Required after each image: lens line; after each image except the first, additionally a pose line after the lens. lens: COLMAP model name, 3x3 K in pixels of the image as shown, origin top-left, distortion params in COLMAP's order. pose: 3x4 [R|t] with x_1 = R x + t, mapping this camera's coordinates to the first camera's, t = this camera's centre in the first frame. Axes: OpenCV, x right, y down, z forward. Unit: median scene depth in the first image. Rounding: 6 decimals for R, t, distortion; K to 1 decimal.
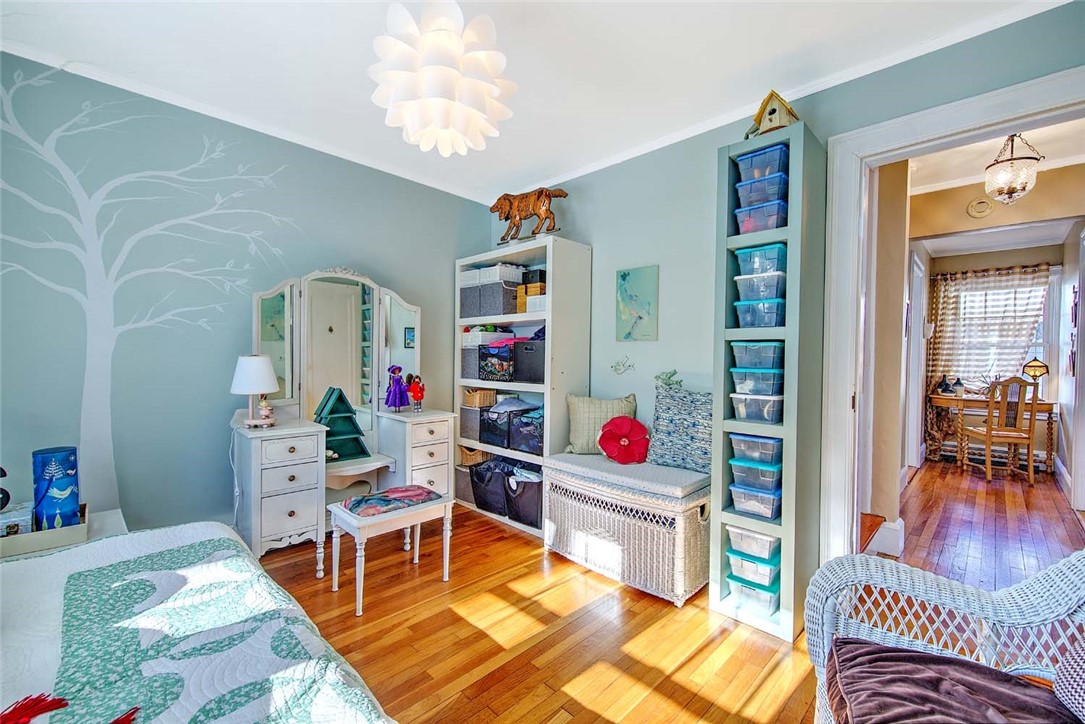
lens RADIAL K [[447.6, 0, 542.5], [0, 447.6, 362.0], [0, 0, 1]] dist [-0.000364, -0.000100]
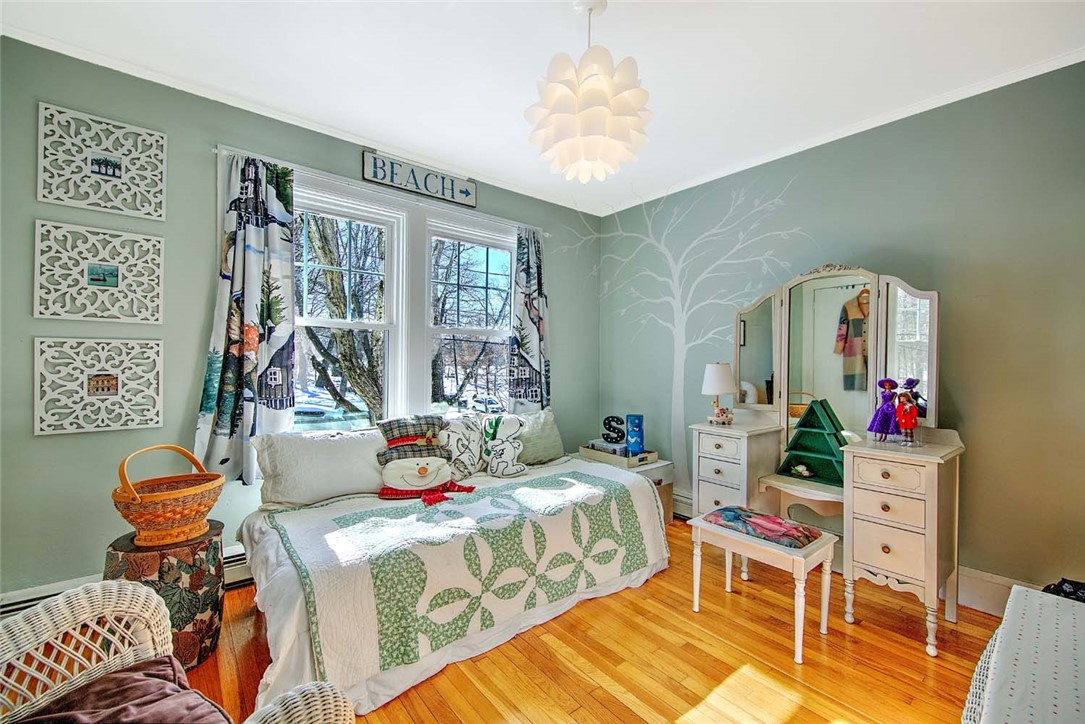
lens RADIAL K [[447.6, 0, 542.5], [0, 447.6, 362.0], [0, 0, 1]] dist [-0.000364, -0.000100]
pose [[-0.101899, -0.013874, -0.994698, 0.620352], [-0.028793, 0.999525, -0.010991, 0.009087], [0.994378, 0.027520, -0.102250, 0.689509]]
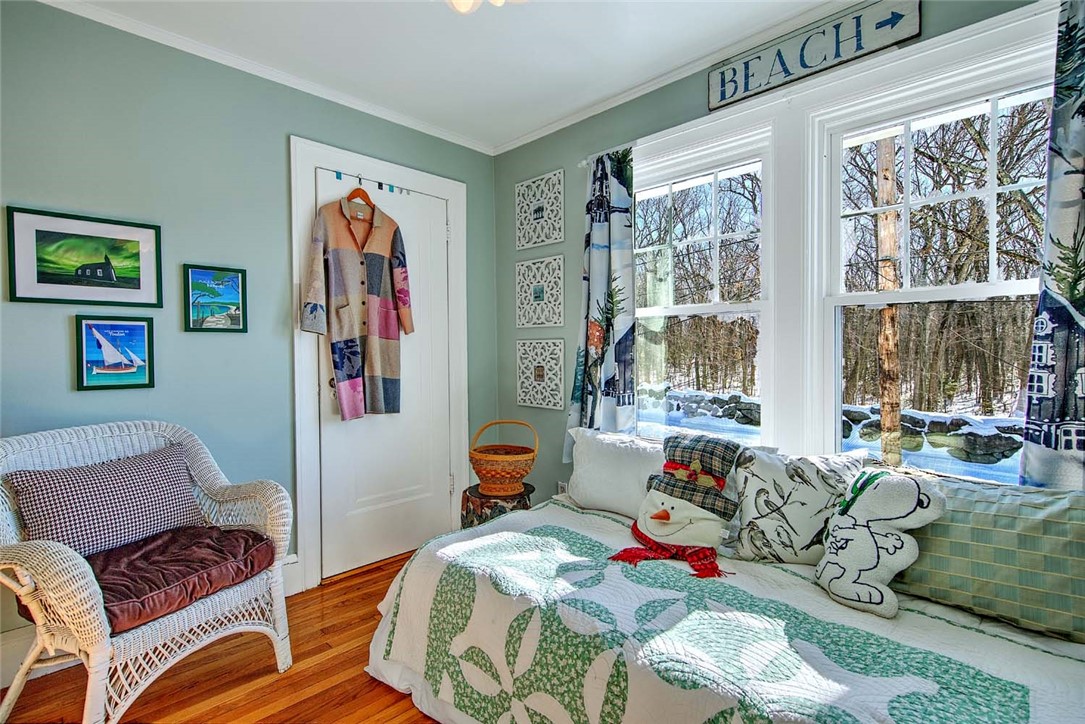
lens RADIAL K [[508.2, 0, 542.5], [0, 508.2, 362.0], [0, 0, 1]] dist [0.000881, -0.000937]
pose [[-0.999910, -0.012035, -0.005985, -0.220769], [-0.012245, 0.999261, 0.036423, -0.012610], [0.005542, 0.036493, -0.999319, 1.128608]]
